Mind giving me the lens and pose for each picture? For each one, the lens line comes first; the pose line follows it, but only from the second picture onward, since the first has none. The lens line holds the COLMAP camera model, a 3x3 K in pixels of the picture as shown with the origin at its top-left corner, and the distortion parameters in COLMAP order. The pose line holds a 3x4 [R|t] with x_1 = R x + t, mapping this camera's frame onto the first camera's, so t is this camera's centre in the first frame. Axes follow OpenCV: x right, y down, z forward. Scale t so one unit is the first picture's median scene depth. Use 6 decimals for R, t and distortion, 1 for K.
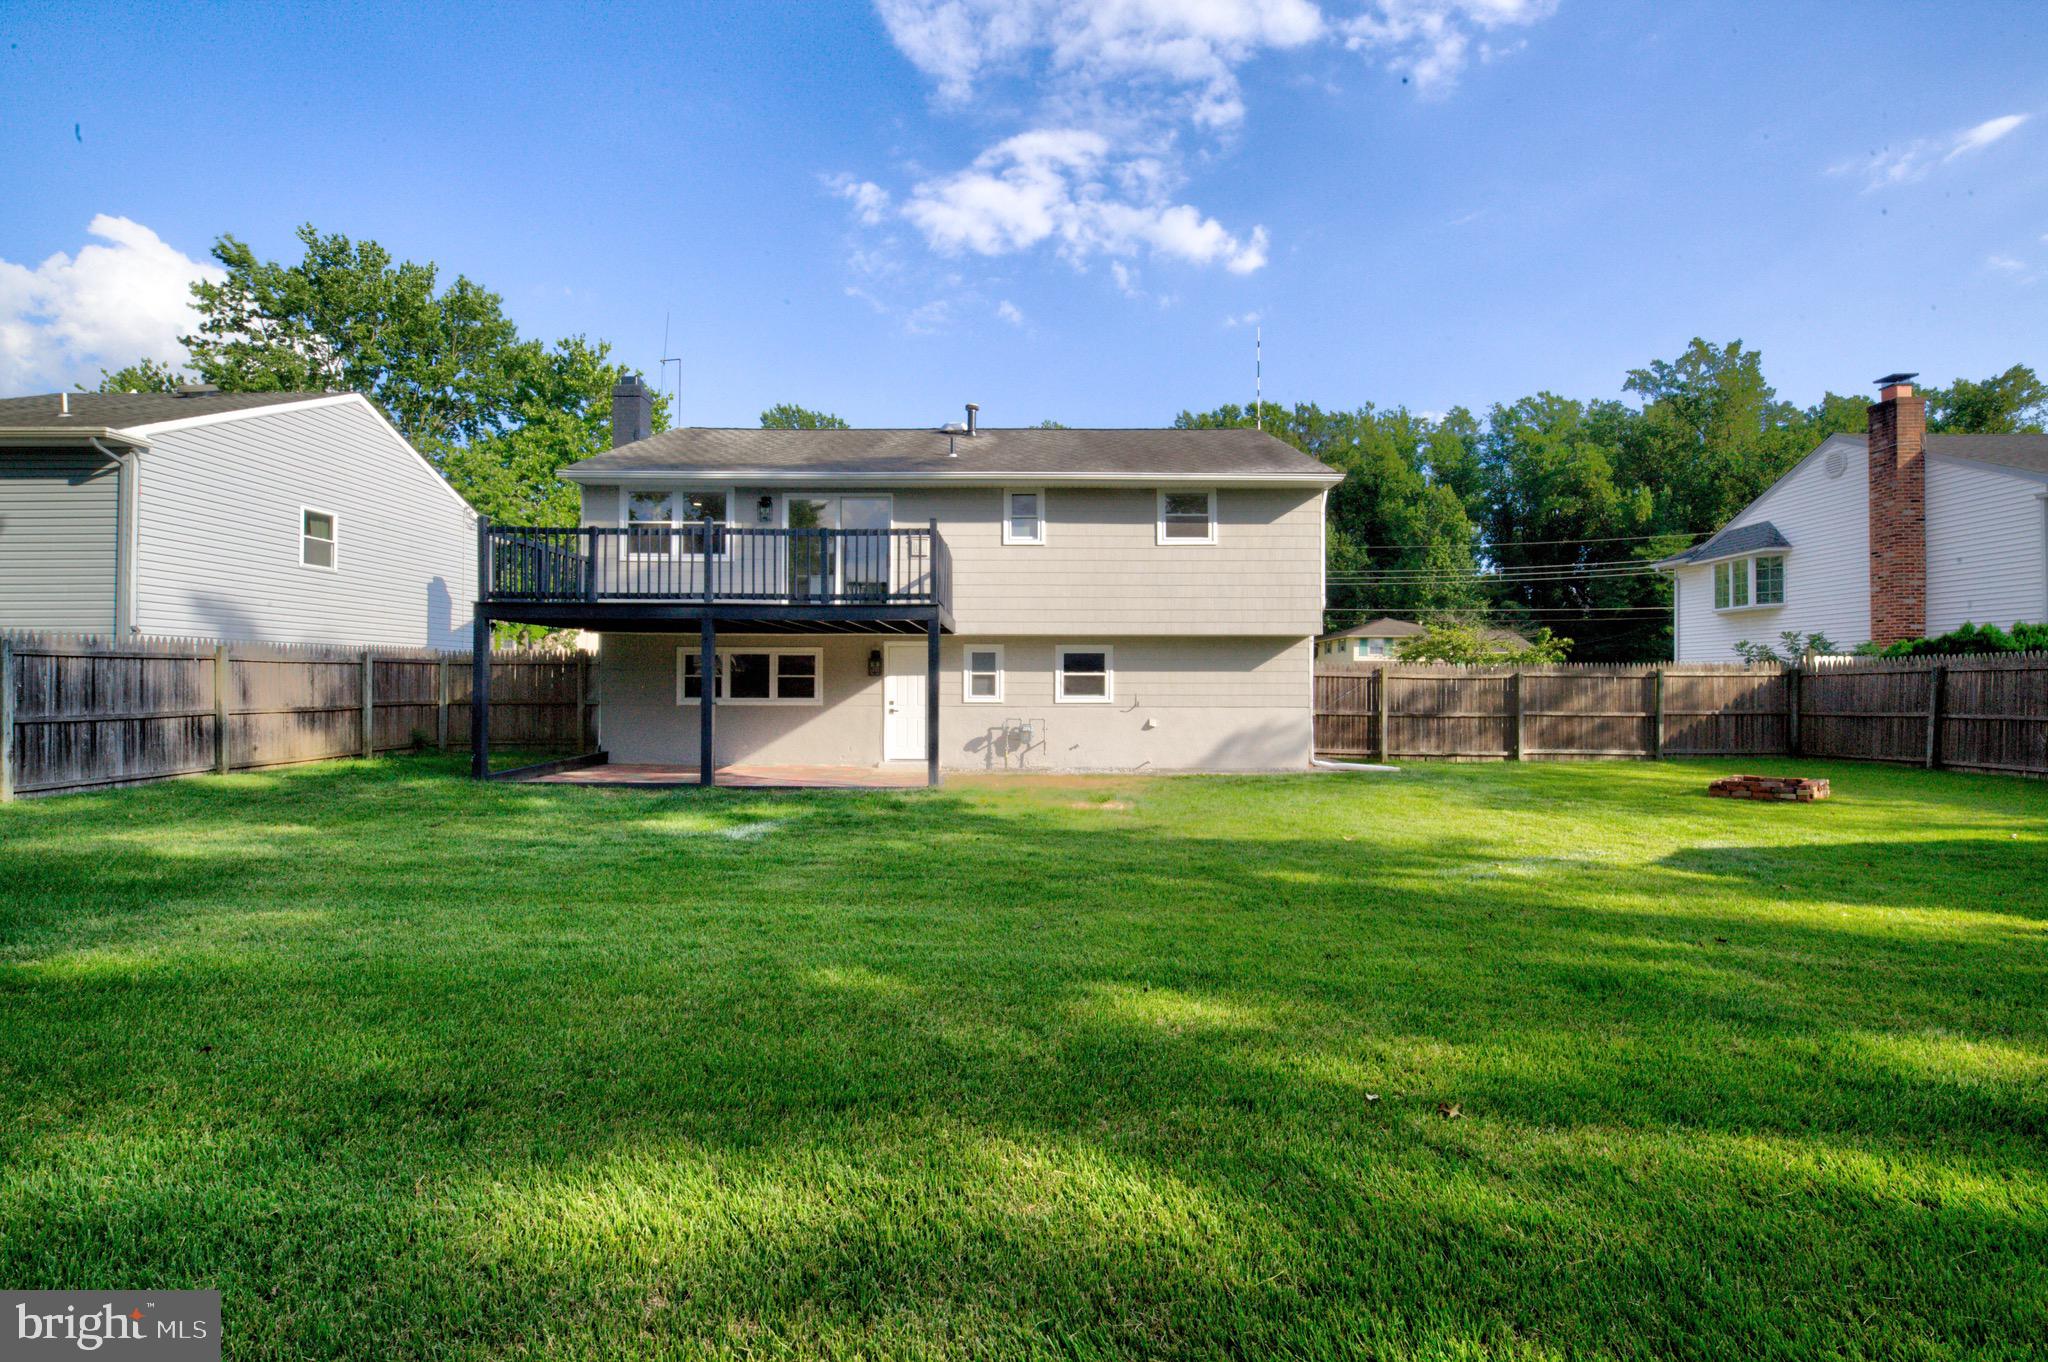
lens RADIAL K [[899.8, 0, 1021.9], [0, 899.8, 668.7], [0, 0, 1]] dist [-0.014031, -0.001164]
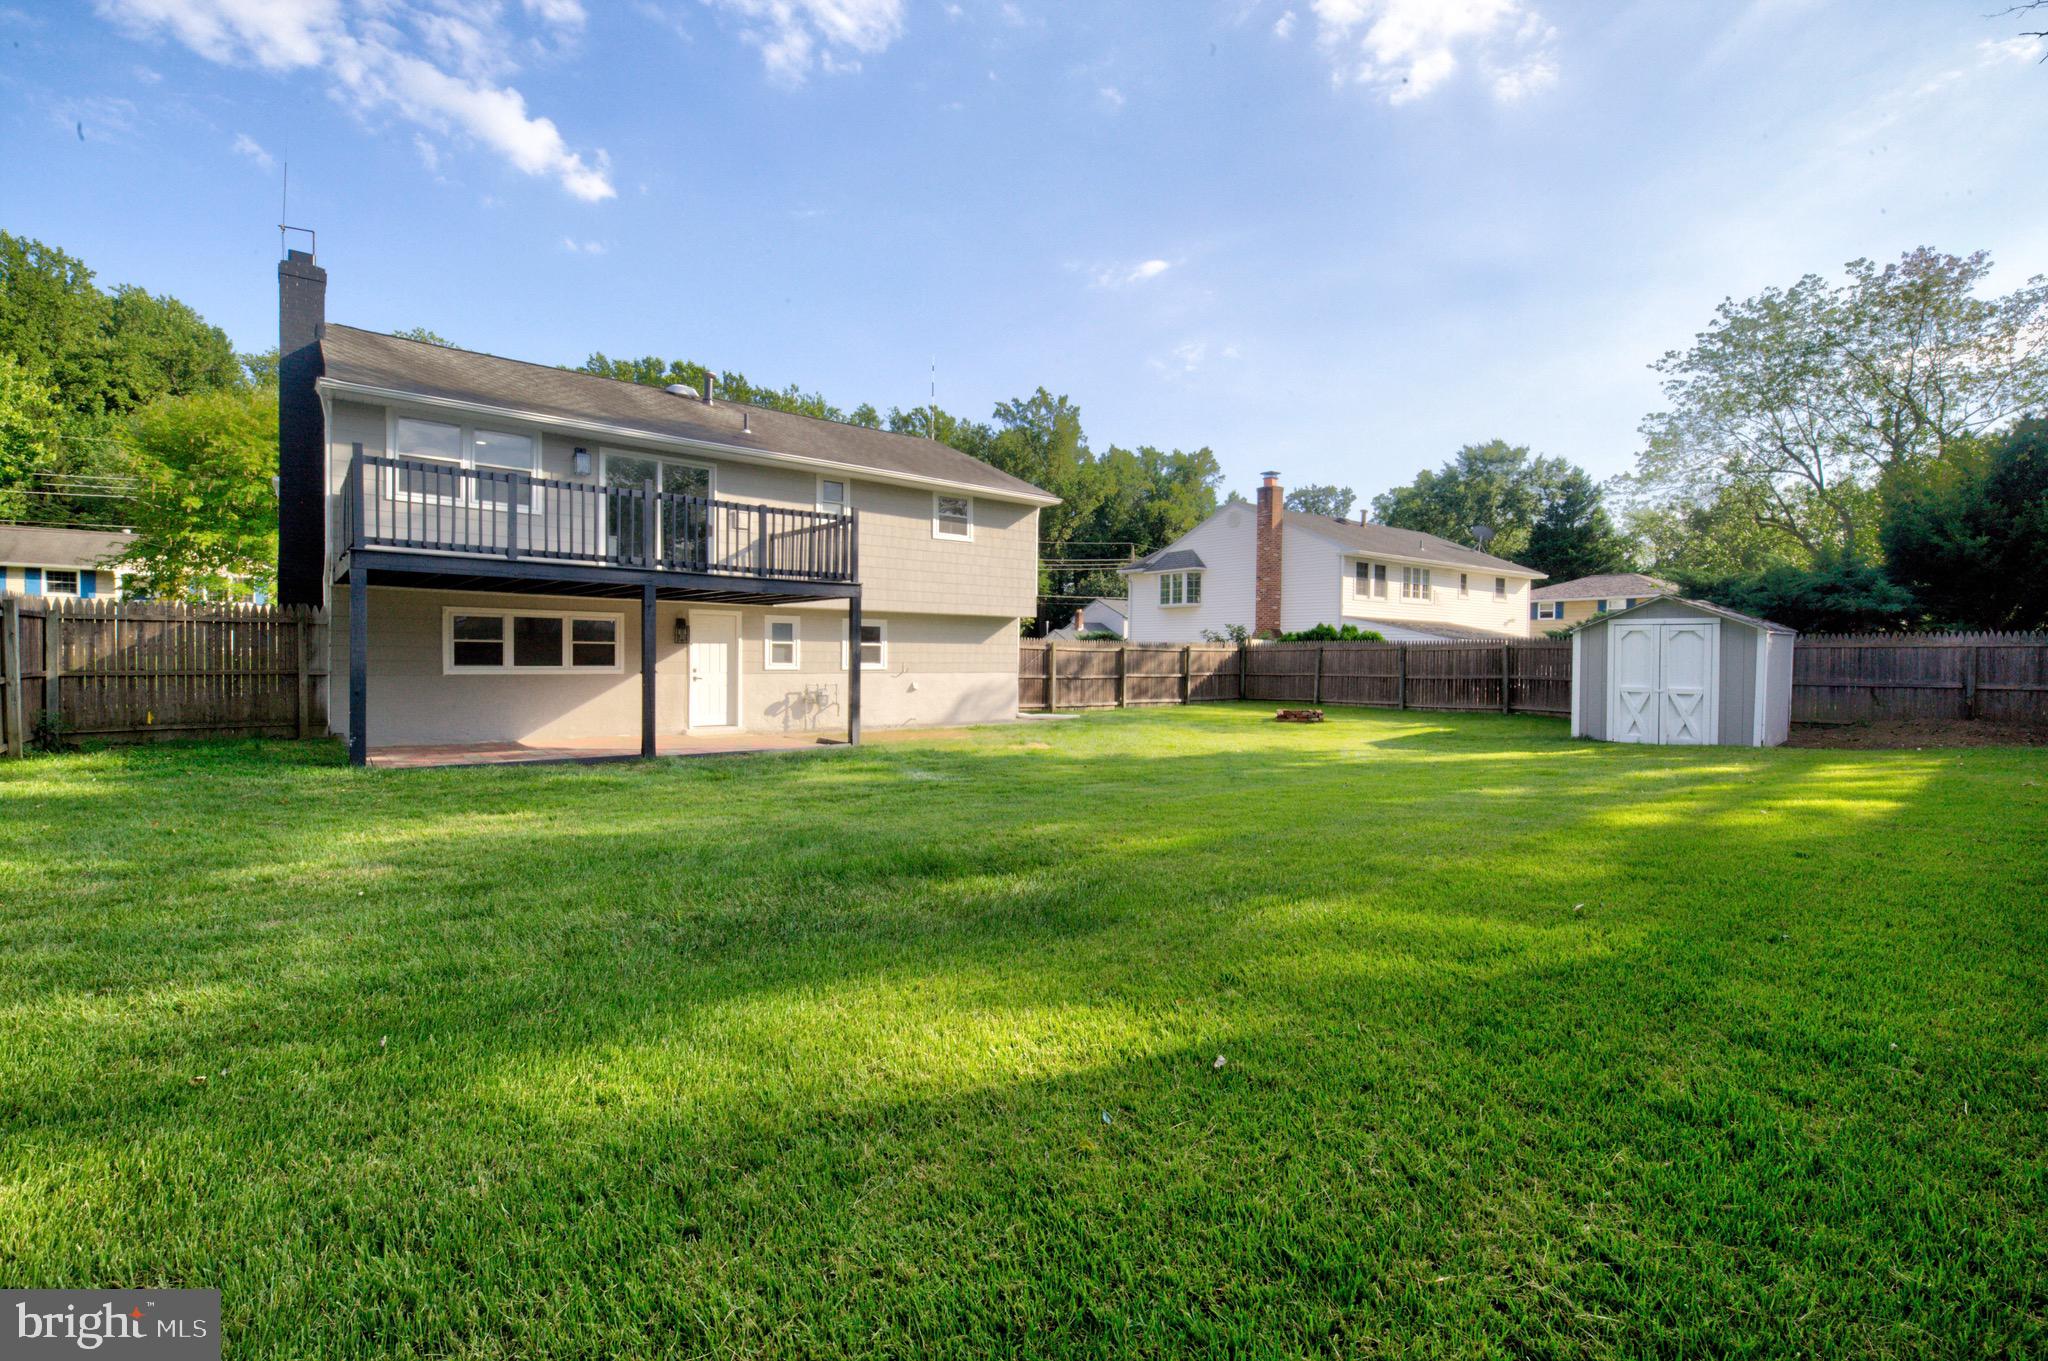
lens RADIAL K [[899.8, 0, 1021.9], [0, 899.8, 668.2], [0, 0, 1]] dist [-0.014031, -0.001164]
pose [[0.760049, -0.004600, 0.649849, -0.518605], [-0.021611, 0.999243, 0.032349, -0.004964], [-0.649506, -0.038630, 0.759374, -0.001088]]
